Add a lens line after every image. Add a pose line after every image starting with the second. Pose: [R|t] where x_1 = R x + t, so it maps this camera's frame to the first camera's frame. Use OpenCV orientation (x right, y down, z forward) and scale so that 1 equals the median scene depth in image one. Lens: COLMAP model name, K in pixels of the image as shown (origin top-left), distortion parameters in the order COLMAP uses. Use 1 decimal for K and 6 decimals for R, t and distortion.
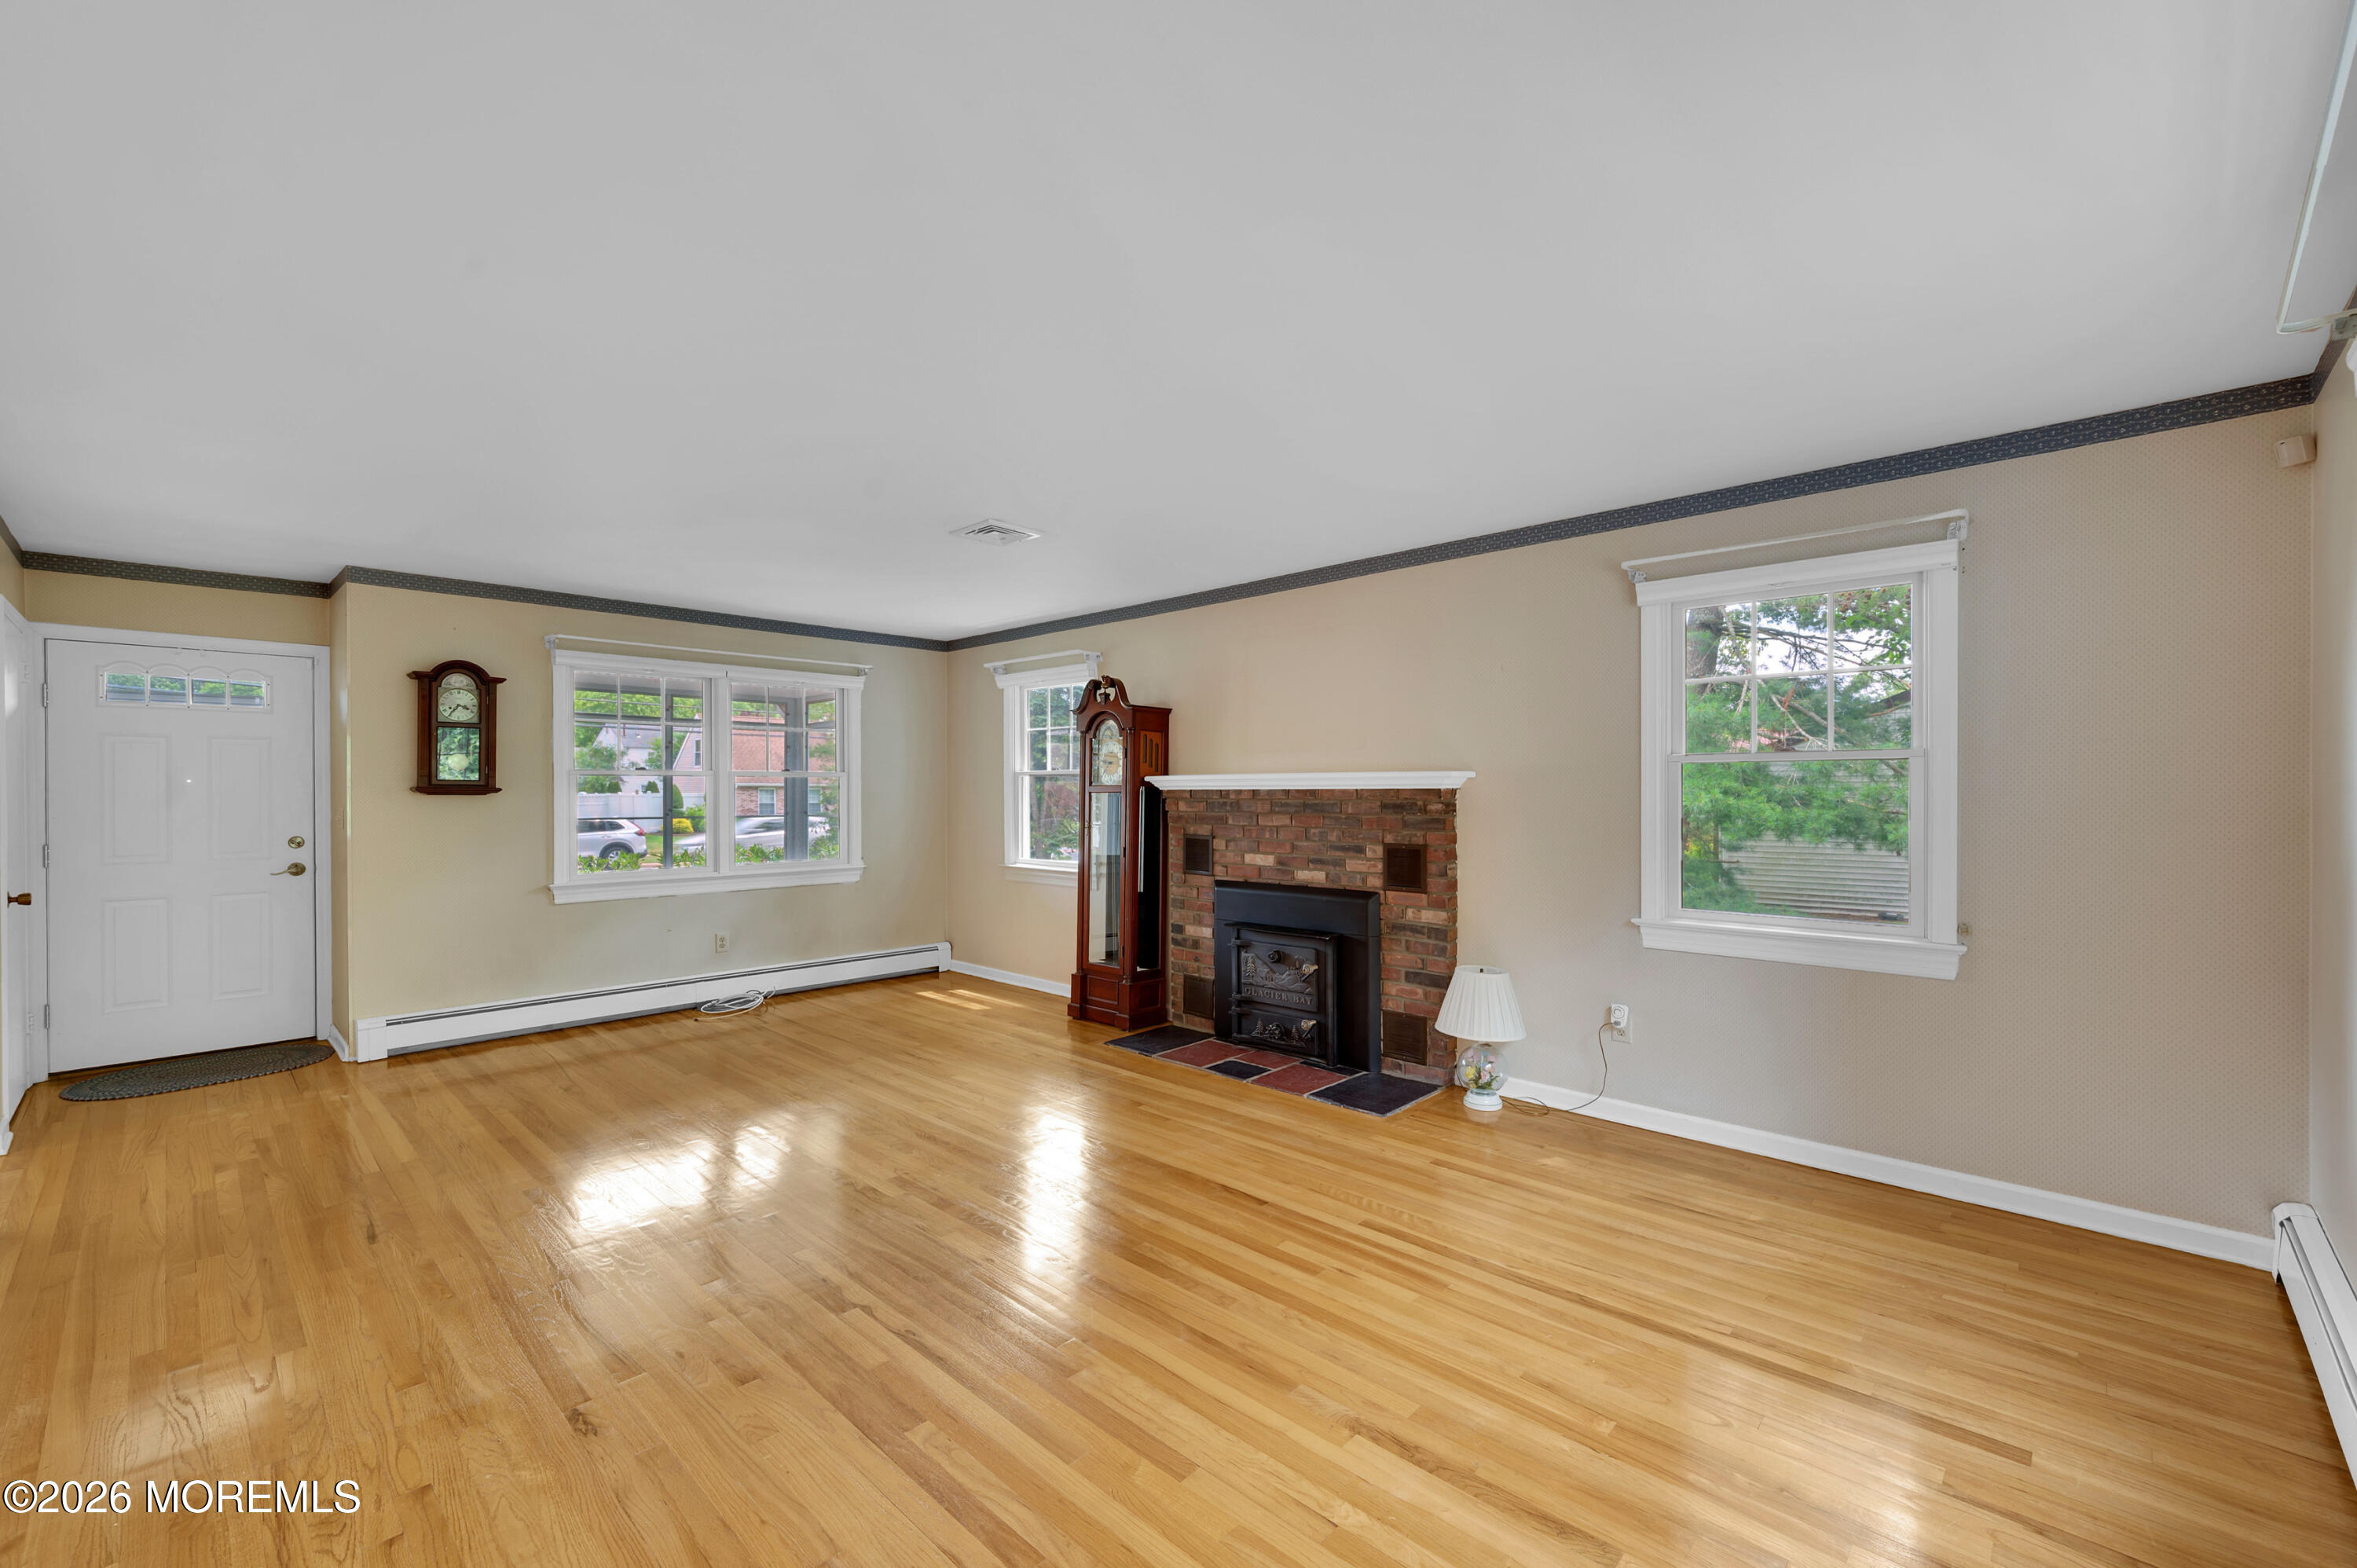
lens RADIAL K [[965.2, 0, 1197.4], [0, 965.2, 784.5], [0, 0, 1]] dist [-0.001047, -0.000037]
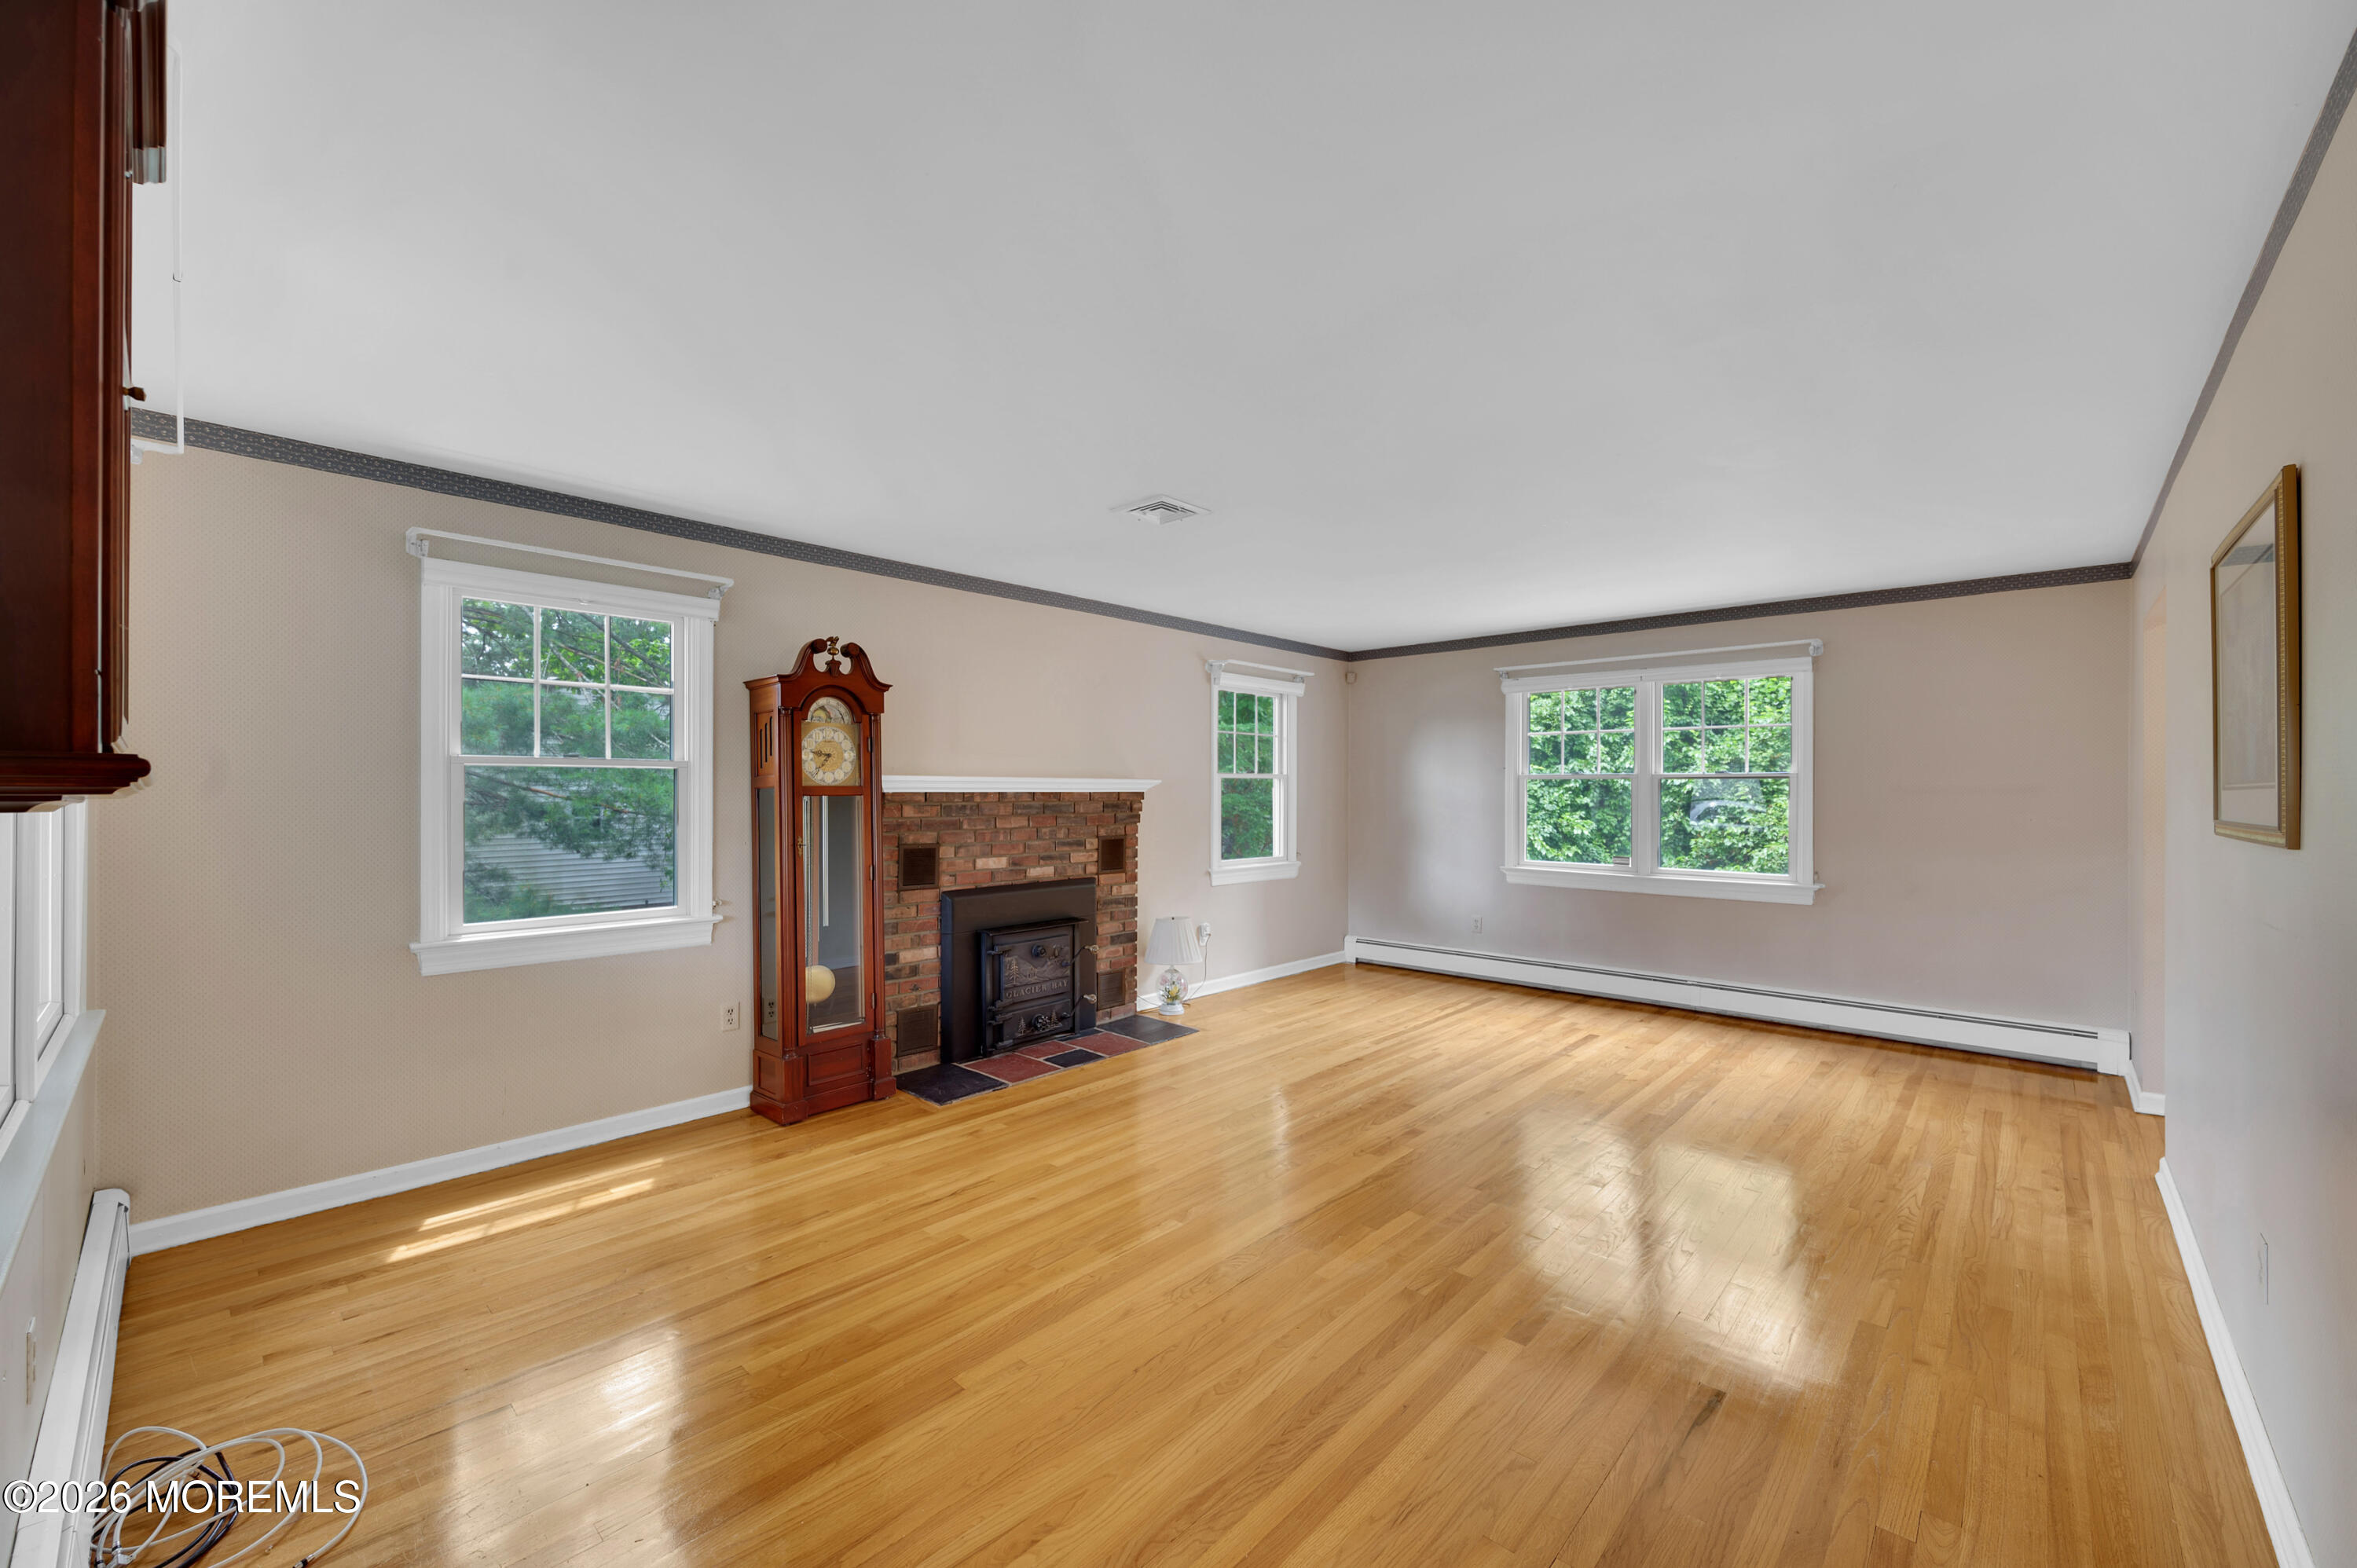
lens RADIAL K [[927.5, 0, 1174.5], [0, 927.5, 803.0], [0, 0, 1]] dist [-0.000023, -0.000006]
pose [[-0.003787, -0.005126, 0.999980, -0.907654], [-0.001517, 0.999986, 0.005120, 0.011327], [-0.999992, -0.001498, -0.003795, 0.838538]]
